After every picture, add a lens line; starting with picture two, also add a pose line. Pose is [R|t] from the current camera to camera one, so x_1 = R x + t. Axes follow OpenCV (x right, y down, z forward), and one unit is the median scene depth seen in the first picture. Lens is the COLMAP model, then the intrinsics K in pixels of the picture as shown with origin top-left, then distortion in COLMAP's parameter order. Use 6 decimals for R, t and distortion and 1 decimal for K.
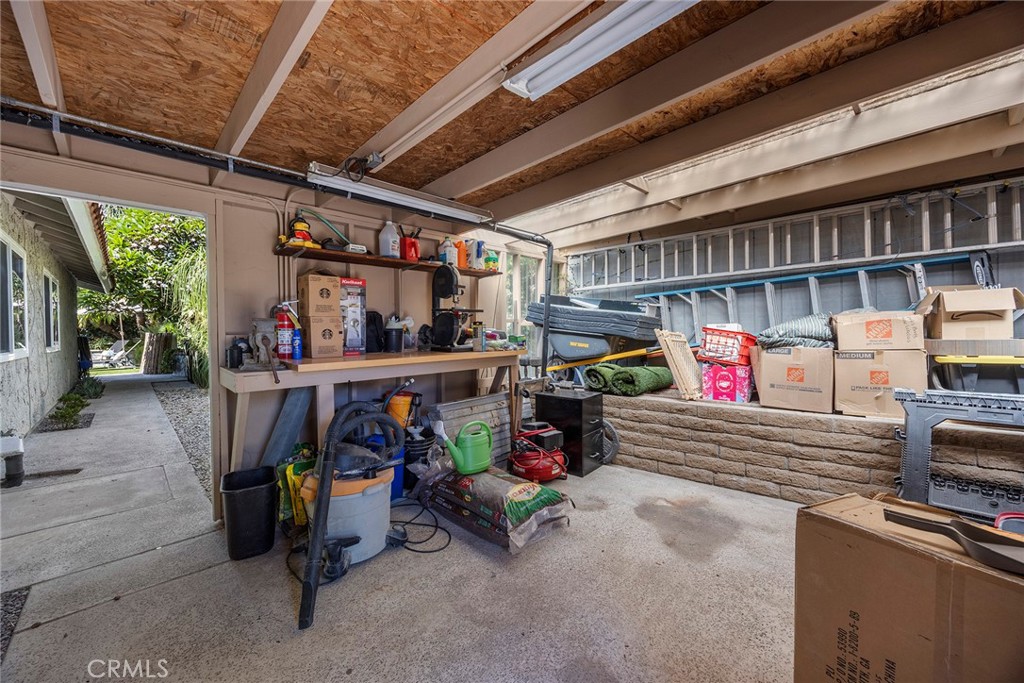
lens RADIAL K [[395.0, 0, 512.8], [0, 395.0, 338.1], [0, 0, 1]] dist [0.001520, 0.000082]
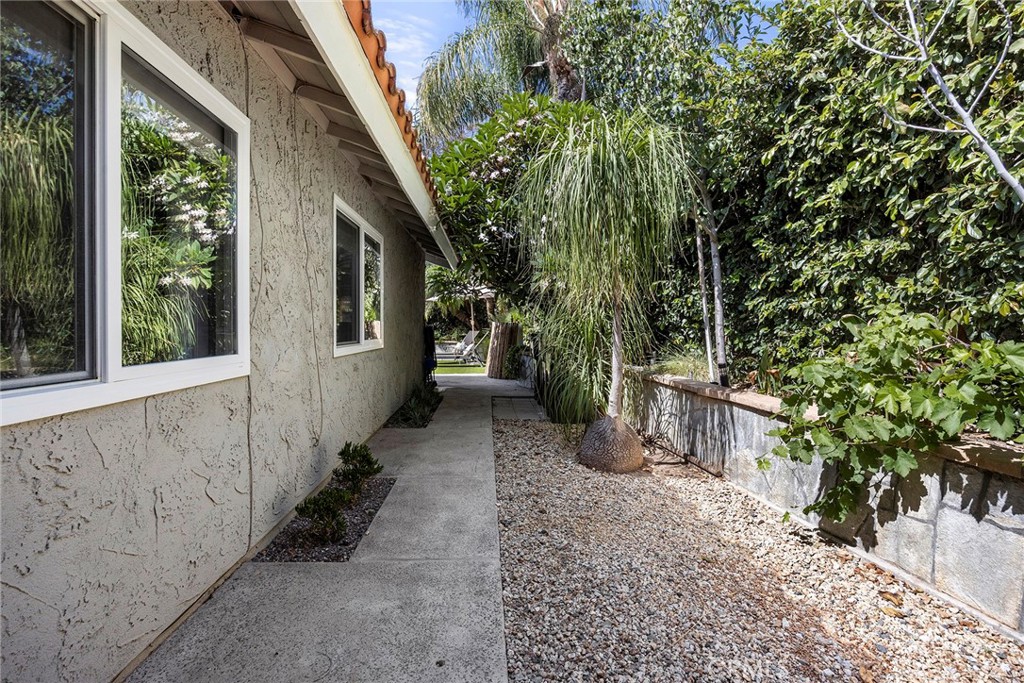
lens RADIAL K [[531.9, 0, 511.9], [0, 531.9, 338.3], [0, 0, 1]] dist [0.000203, 0.000005]
pose [[0.748165, 0.030456, -0.662814, -0.260940], [-0.023647, 0.999535, 0.019237, -0.003209], [0.663092, 0.001282, 0.748537, 0.307004]]
